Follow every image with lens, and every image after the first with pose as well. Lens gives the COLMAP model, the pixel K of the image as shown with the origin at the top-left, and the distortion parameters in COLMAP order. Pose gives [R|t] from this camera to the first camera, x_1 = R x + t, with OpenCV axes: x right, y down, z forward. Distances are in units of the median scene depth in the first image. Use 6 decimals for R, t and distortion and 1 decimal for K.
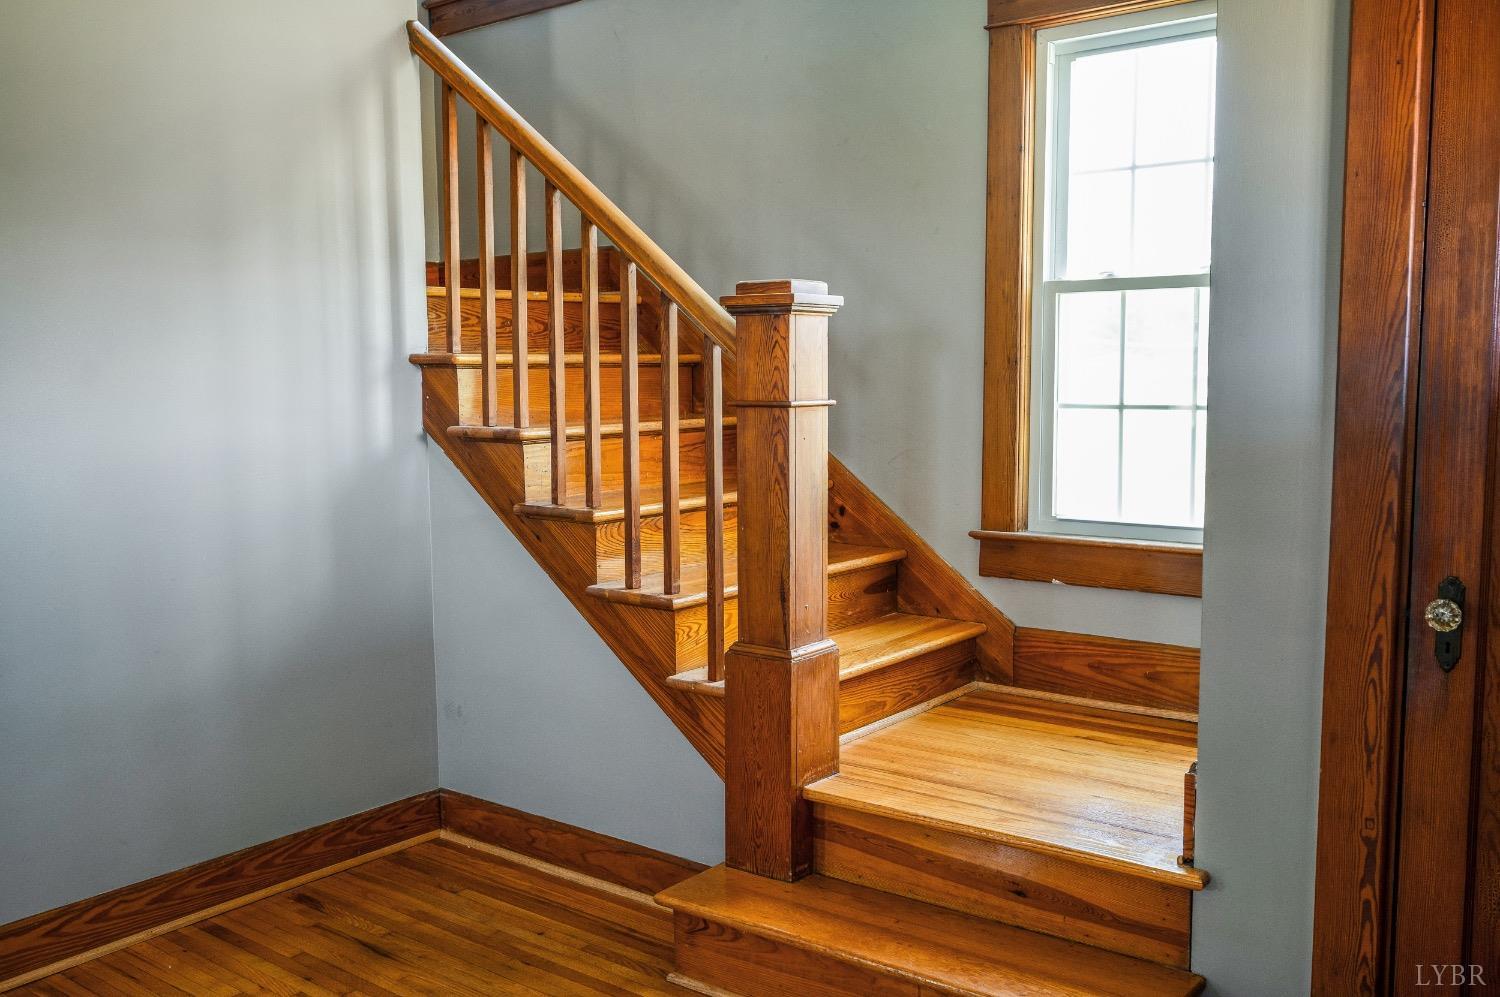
lens RADIAL K [[1291.2, 0, 751.8], [0, 1291.2, 497.8], [0, 0, 1]] dist [-0.003253, -0.001312]
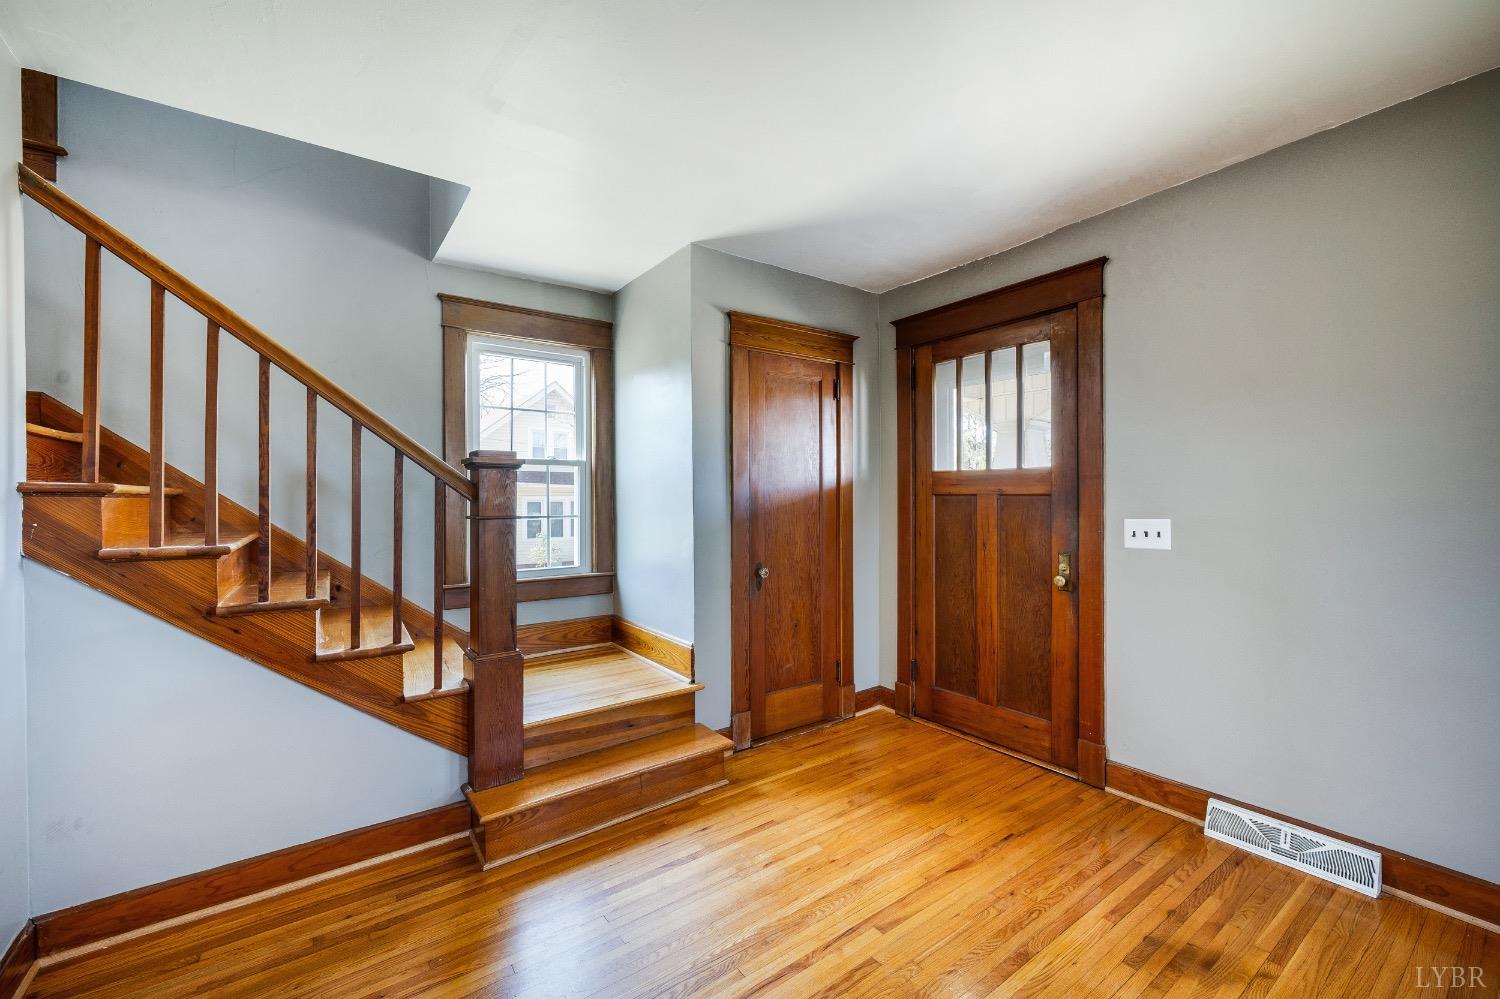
lens RADIAL K [[600.3, 0, 750.0], [0, 600.3, 499.5], [0, 0, 1]] dist [-0.000618, -0.000162]
pose [[0.279222, 0.007364, 0.960198, -0.626185], [0.092190, 0.995146, -0.034441, -0.032835], [-0.955791, 0.098137, 0.277188, 0.372646]]
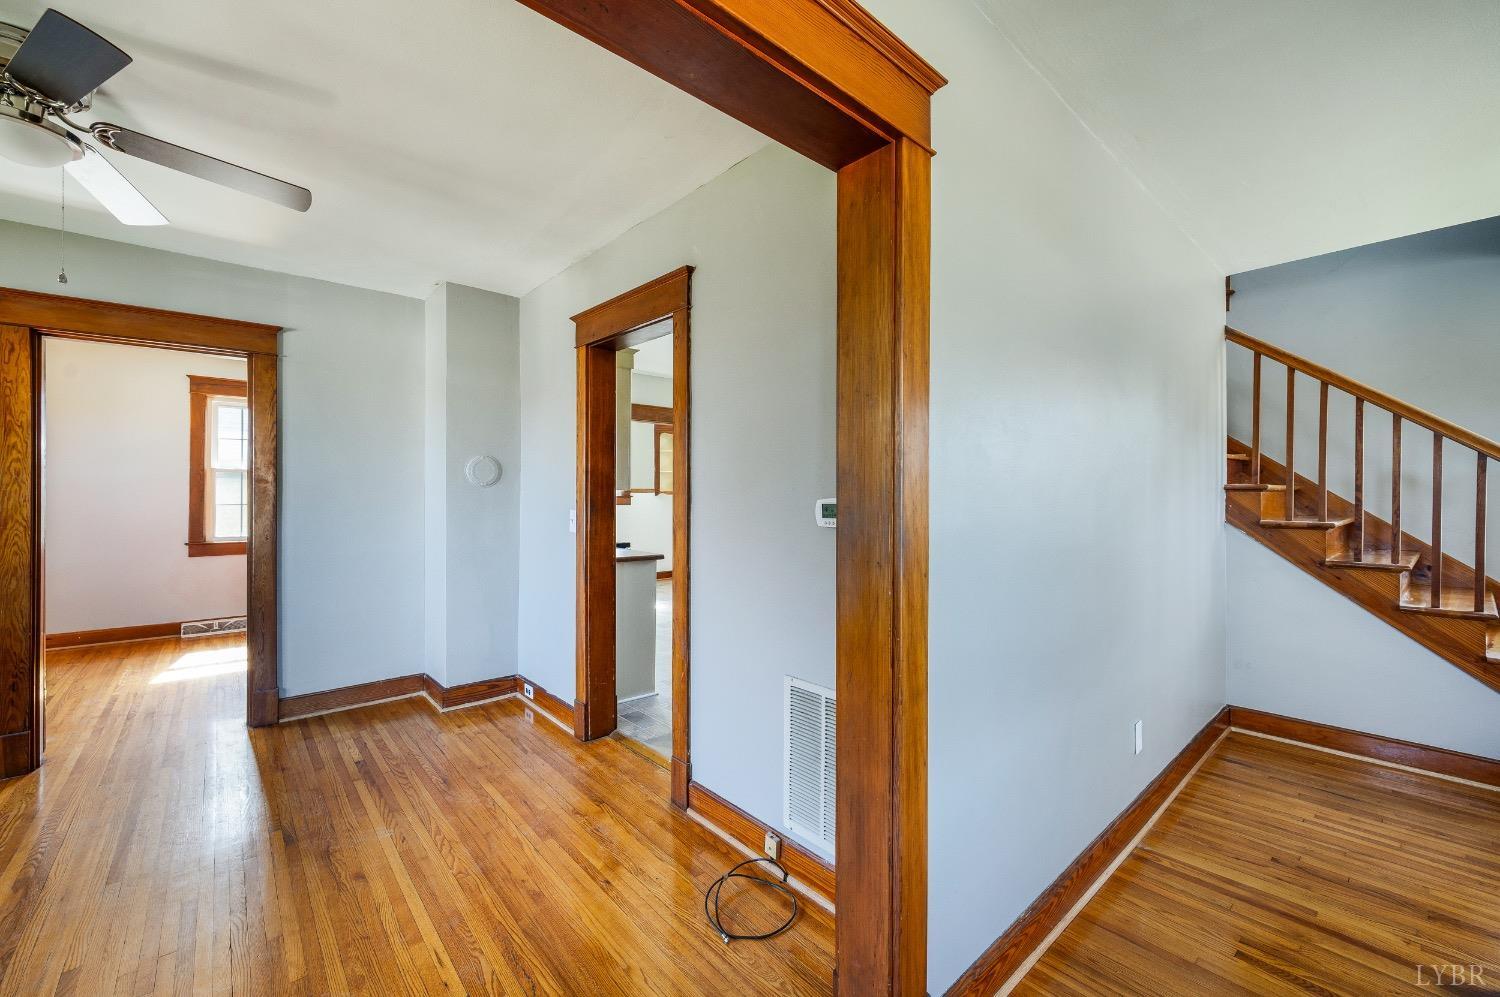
lens RADIAL K [[601.1, 0, 753.7], [0, 601.1, 494.9], [0, 0, 1]] dist [0.000496, 0.000029]
pose [[0.982531, 0.008648, -0.185897, -0.921768], [-0.025742, 0.995633, -0.089735, 0.010106], [0.184309, 0.092953, 0.978463, -0.064205]]
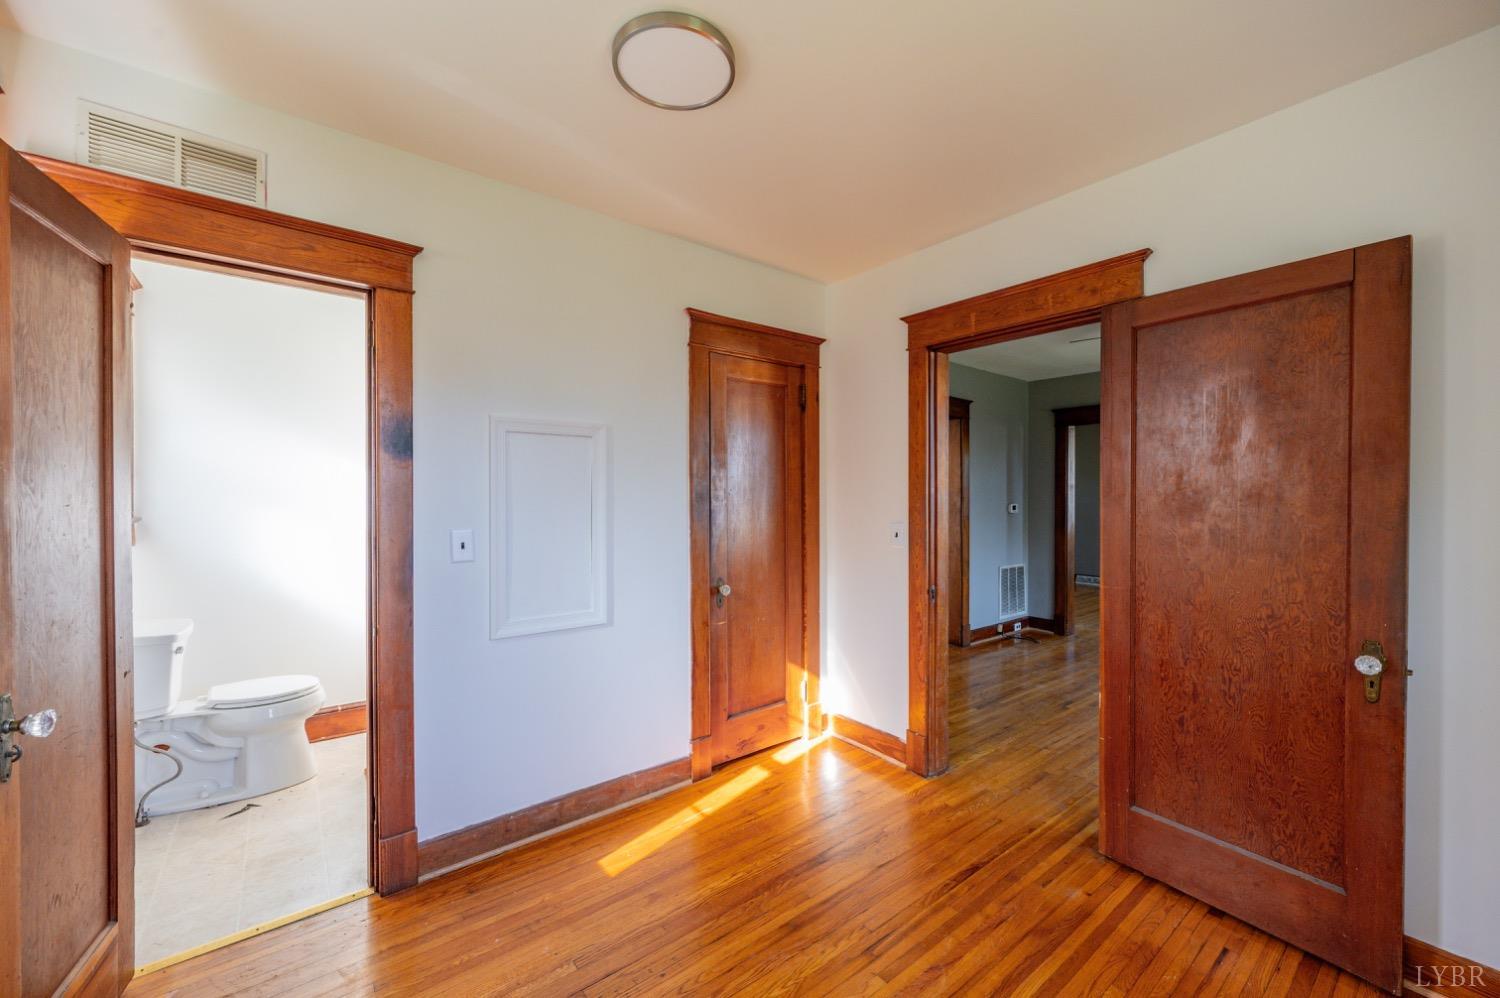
lens RADIAL K [[600.3, 0, 750.0], [0, 600.3, 499.0], [0, 0, 1]] dist [-0.000618, -0.000162]
pose [[0.236971, -0.001694, 0.971515, -2.992173], [0.086363, 0.996076, -0.019329, -0.092349], [-0.967671, 0.088483, 0.236187, 0.892980]]
